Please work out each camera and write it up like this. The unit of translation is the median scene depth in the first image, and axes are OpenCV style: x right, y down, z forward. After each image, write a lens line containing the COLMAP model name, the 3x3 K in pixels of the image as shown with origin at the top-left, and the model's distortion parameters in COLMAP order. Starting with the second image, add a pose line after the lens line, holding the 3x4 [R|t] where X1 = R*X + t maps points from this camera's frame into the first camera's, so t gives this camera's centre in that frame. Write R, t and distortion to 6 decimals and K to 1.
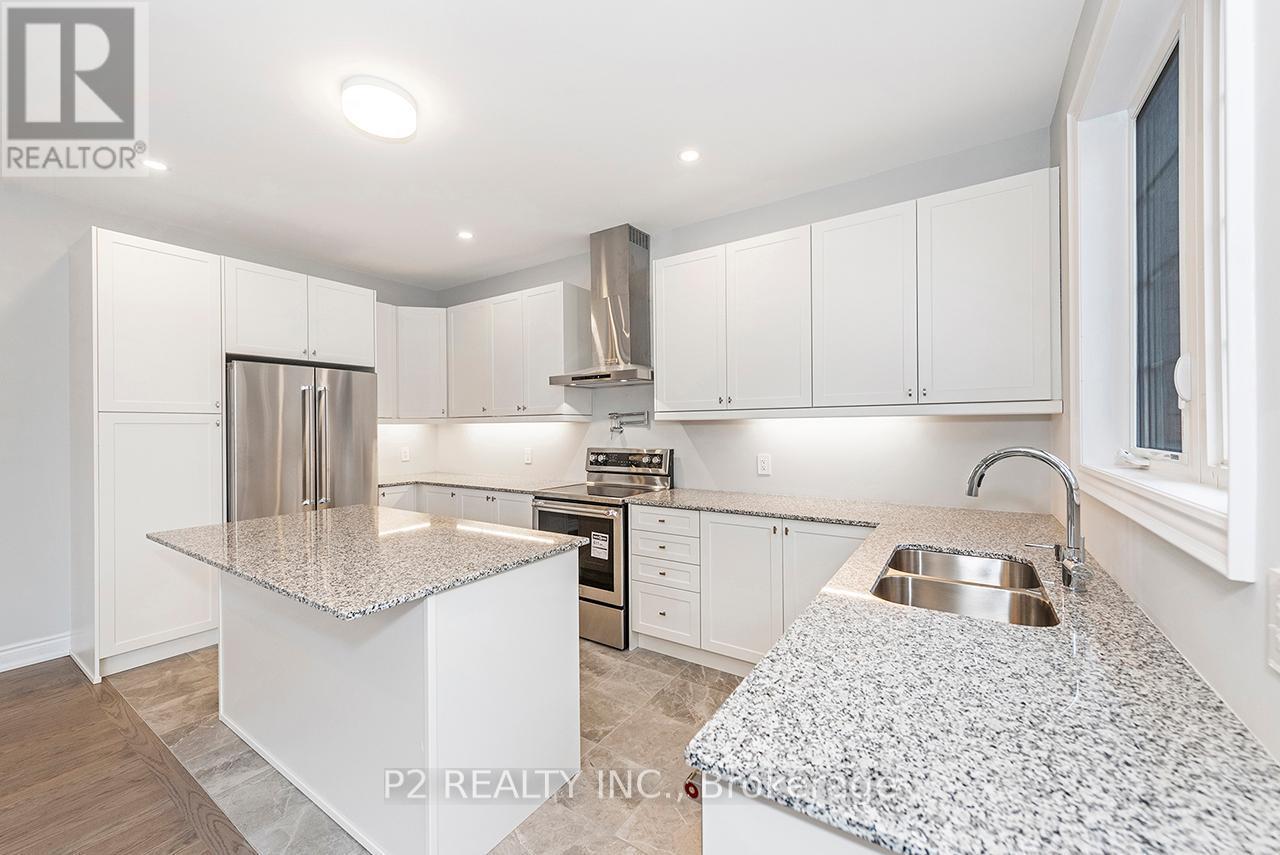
lens RADIAL K [[550.6, 0, 640.0], [0, 550.6, 427.5], [0, 0, 1]] dist [0.002308, 0.000118]
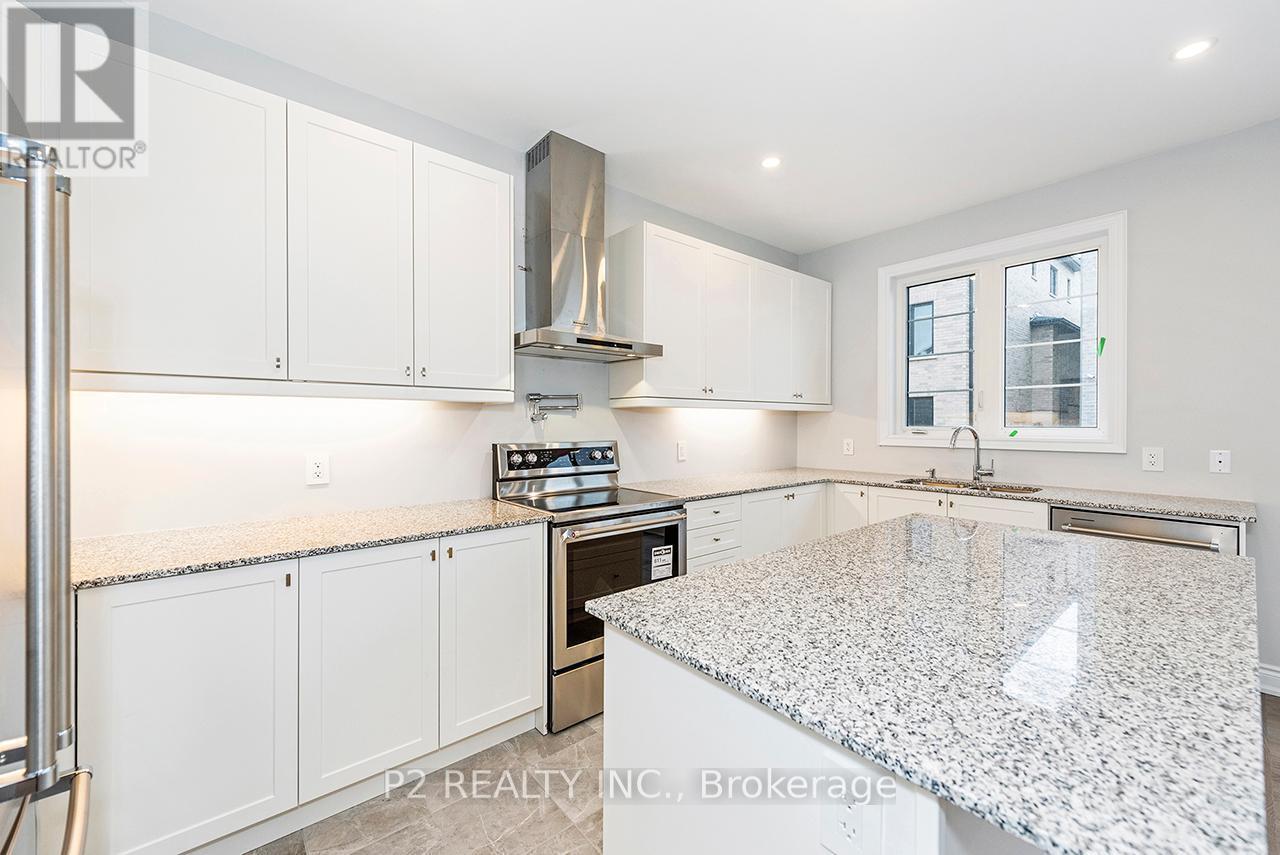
lens RADIAL K [[519.6, 0, 633.7], [0, 519.6, 427.6], [0, 0, 1]] dist [0.002918, -0.000459]
pose [[0.235893, -0.000668, 0.971779, -0.690693], [0.001207, 0.999999, 0.000394, 0.017960], [-0.971778, 0.001080, 0.235894, 0.738653]]
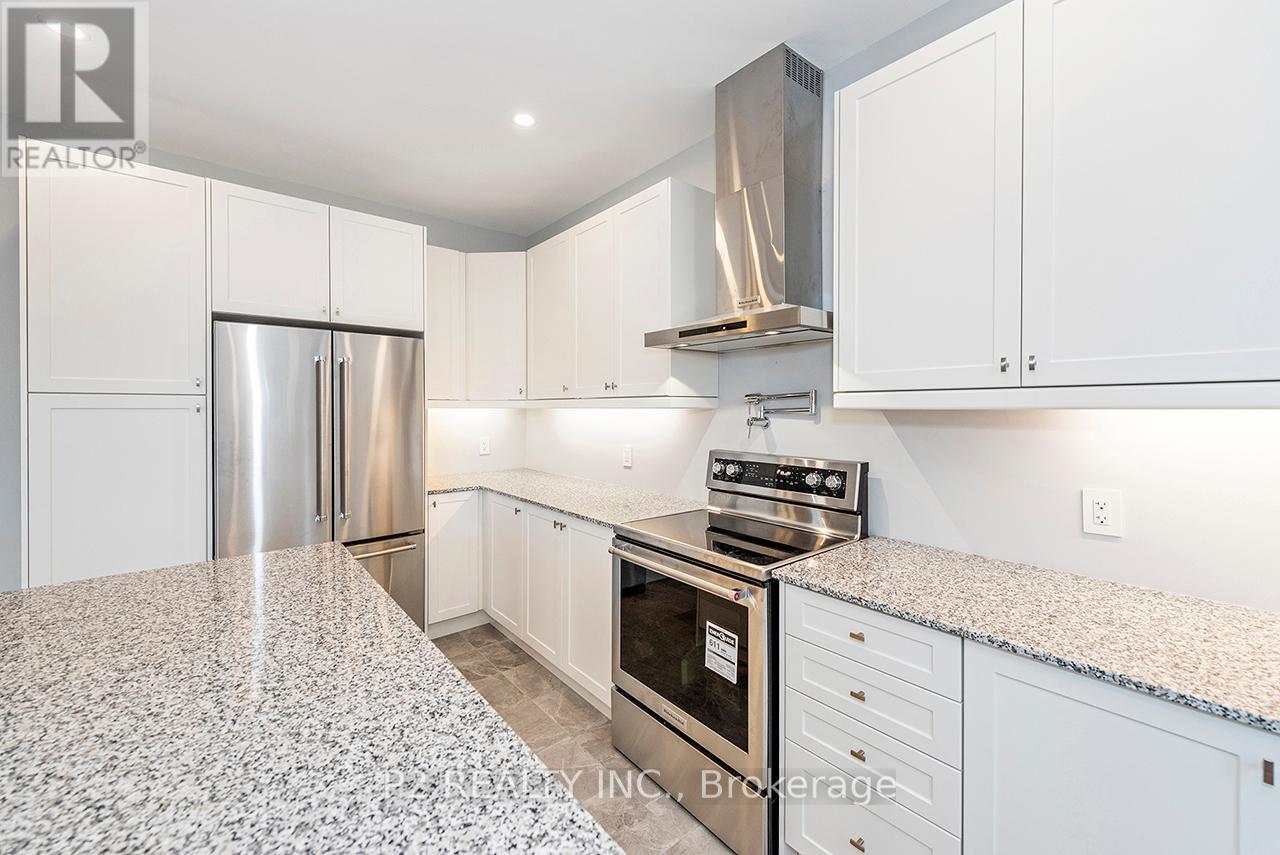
lens RADIAL K [[531.8, 0, 641.0], [0, 531.8, 418.5], [0, 0, 1]] dist [0.002828, -0.000239]
pose [[0.964540, 0.011940, -0.263668, -0.014213], [-0.006068, 0.999715, 0.023075, -0.012361], [0.263868, -0.020657, 0.964338, 0.431617]]
